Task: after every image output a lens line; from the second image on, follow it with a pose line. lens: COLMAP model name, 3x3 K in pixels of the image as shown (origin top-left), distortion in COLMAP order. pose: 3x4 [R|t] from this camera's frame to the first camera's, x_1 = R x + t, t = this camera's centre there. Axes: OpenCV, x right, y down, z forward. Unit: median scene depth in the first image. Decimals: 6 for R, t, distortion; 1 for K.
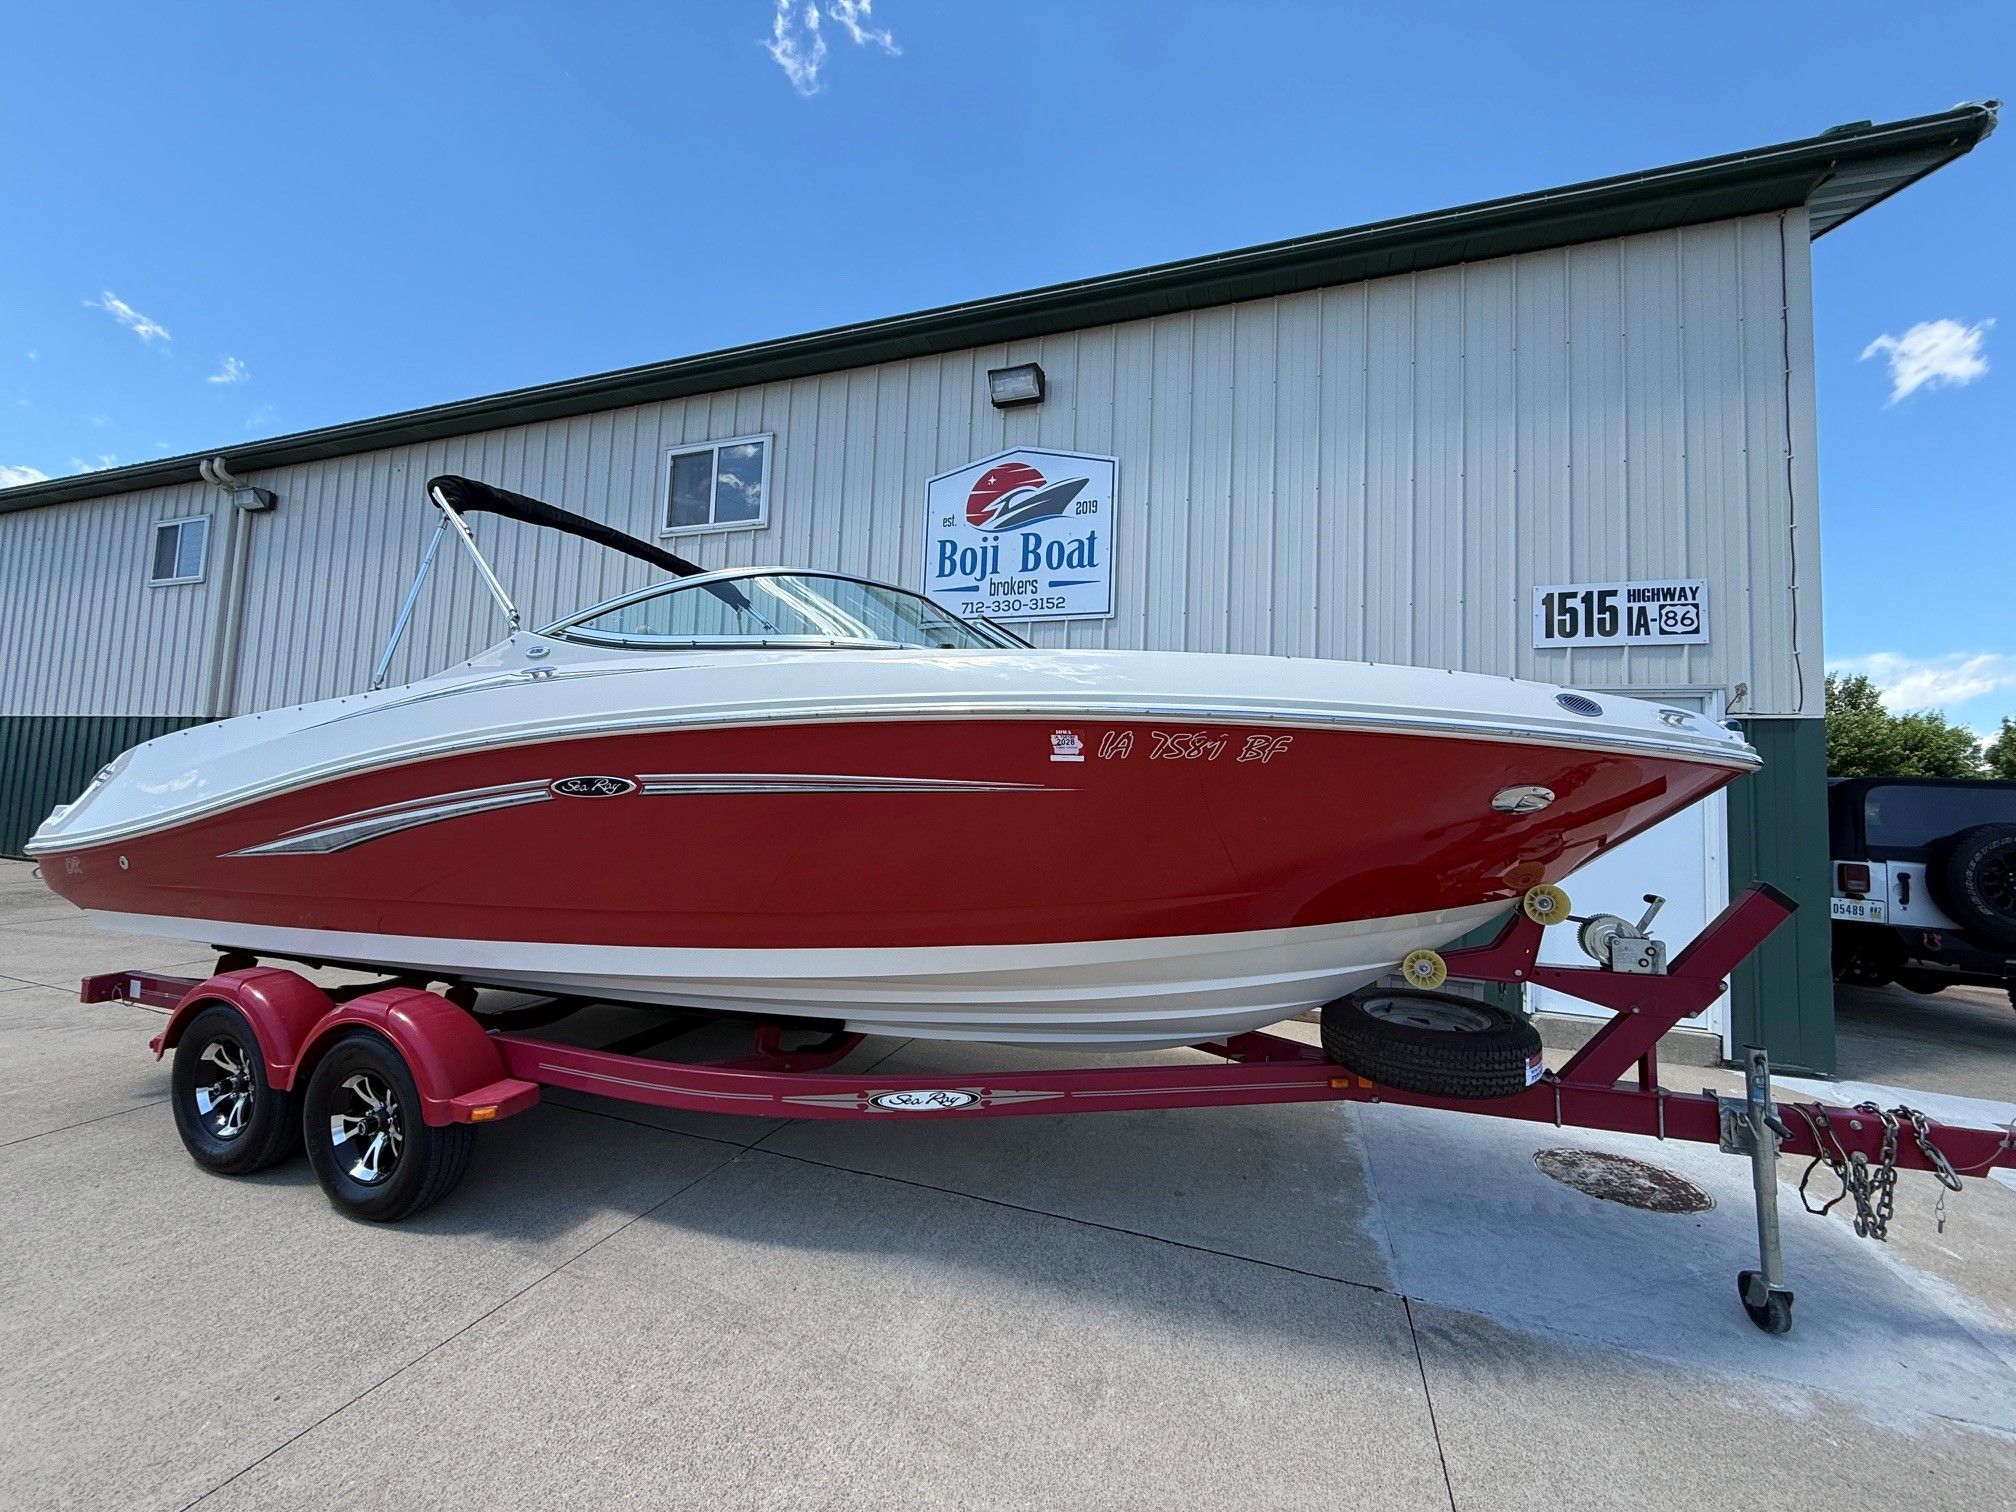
lens RADIAL K [[810.4, 0, 995.3], [0, 810.4, 752.2], [0, 0, 1]] dist [-0.000843, 0.001038]
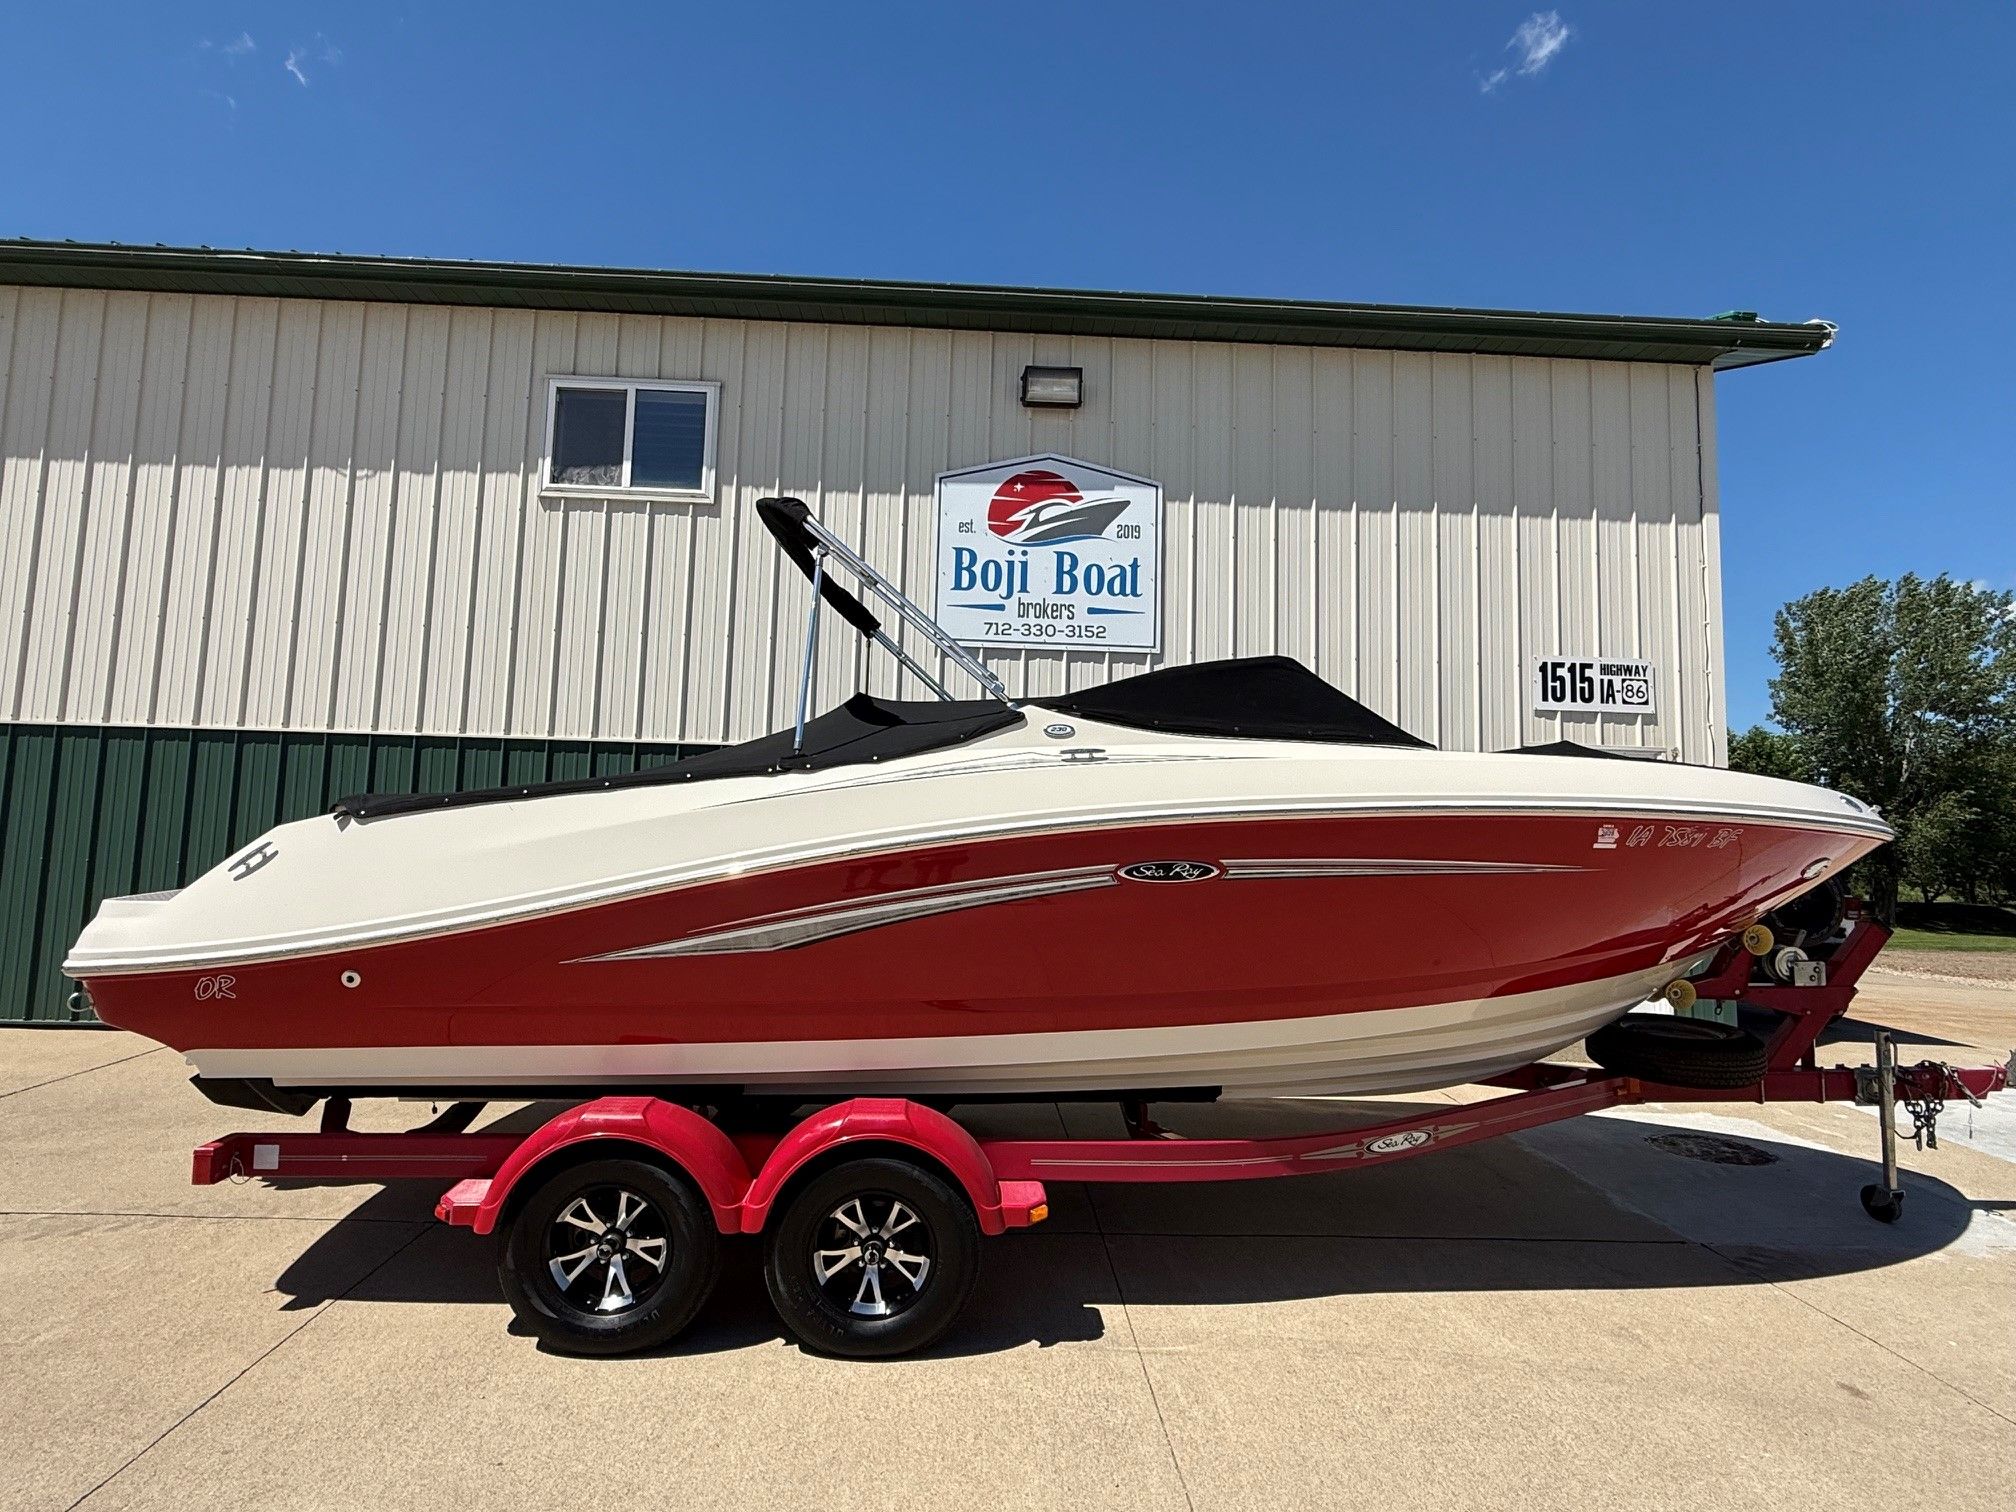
lens RADIAL K [[1045.5, 0, 998.2], [0, 1045.5, 754.7], [0, 0, 1]] dist [0.002640, -0.000841]
pose [[0.923419, 0.017215, 0.383406, -0.482396], [-0.016728, 0.999849, -0.004604, -0.038095], [-0.383428, -0.002162, 0.923568, -0.052331]]
